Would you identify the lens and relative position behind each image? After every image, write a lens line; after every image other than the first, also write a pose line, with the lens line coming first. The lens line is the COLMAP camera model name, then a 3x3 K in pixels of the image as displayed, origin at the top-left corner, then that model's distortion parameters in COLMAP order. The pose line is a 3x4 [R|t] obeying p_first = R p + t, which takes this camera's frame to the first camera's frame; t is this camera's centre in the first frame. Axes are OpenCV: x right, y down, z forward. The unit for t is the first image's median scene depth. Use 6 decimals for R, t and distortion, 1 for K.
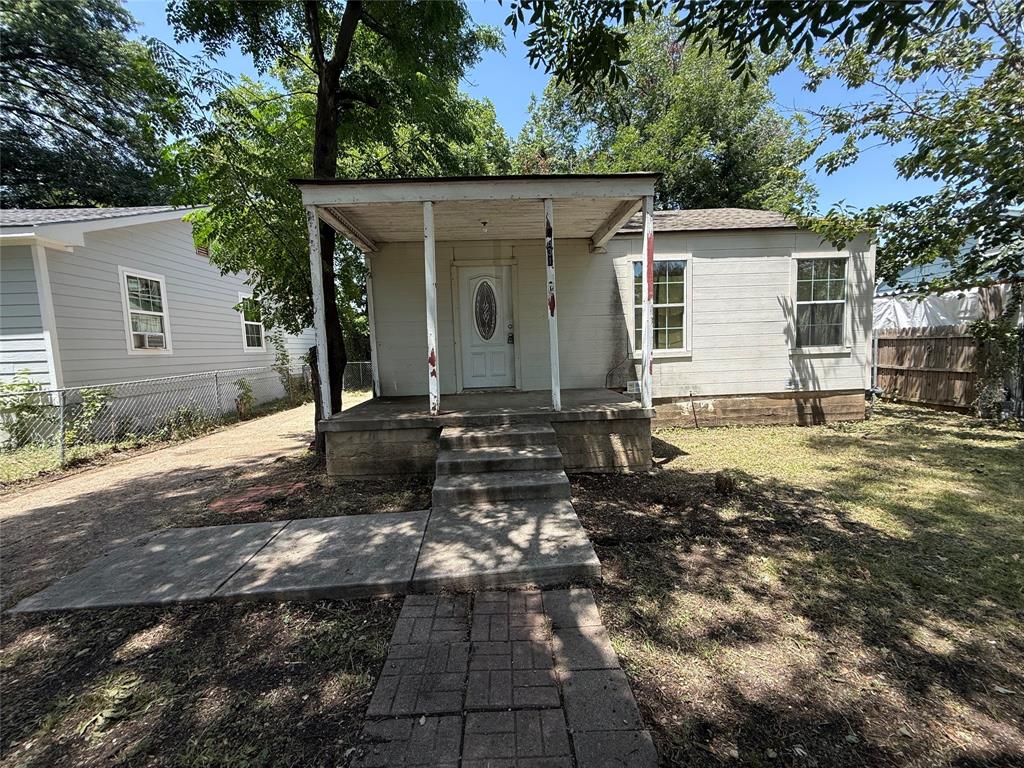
lens RADIAL K [[407.9, 0, 508.8], [0, 407.9, 384.0], [0, 0, 1]] dist [0.002030, -0.000309]
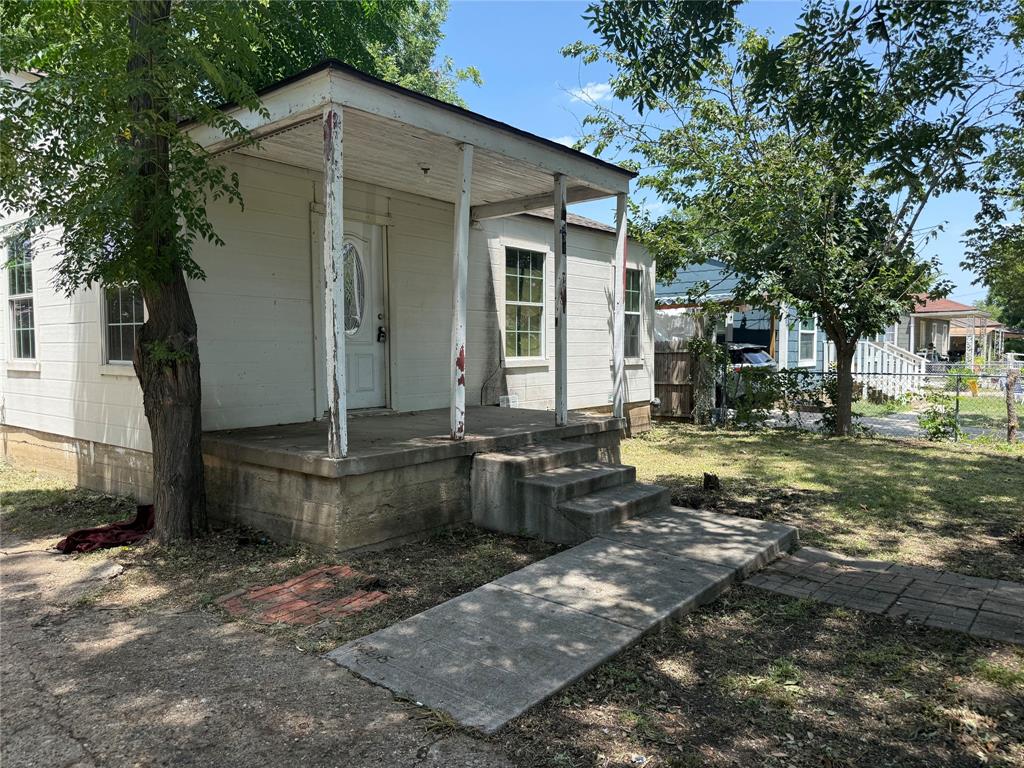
lens RADIAL K [[726.0, 0, 504.7], [0, 726.0, 388.3], [0, 0, 1]] dist [0.050604, -0.060319]
pose [[0.664187, -0.008346, 0.747520, -0.755934], [0.045275, 0.998551, -0.029079, 0.019887], [-0.746194, 0.053158, 0.663603, 0.069263]]
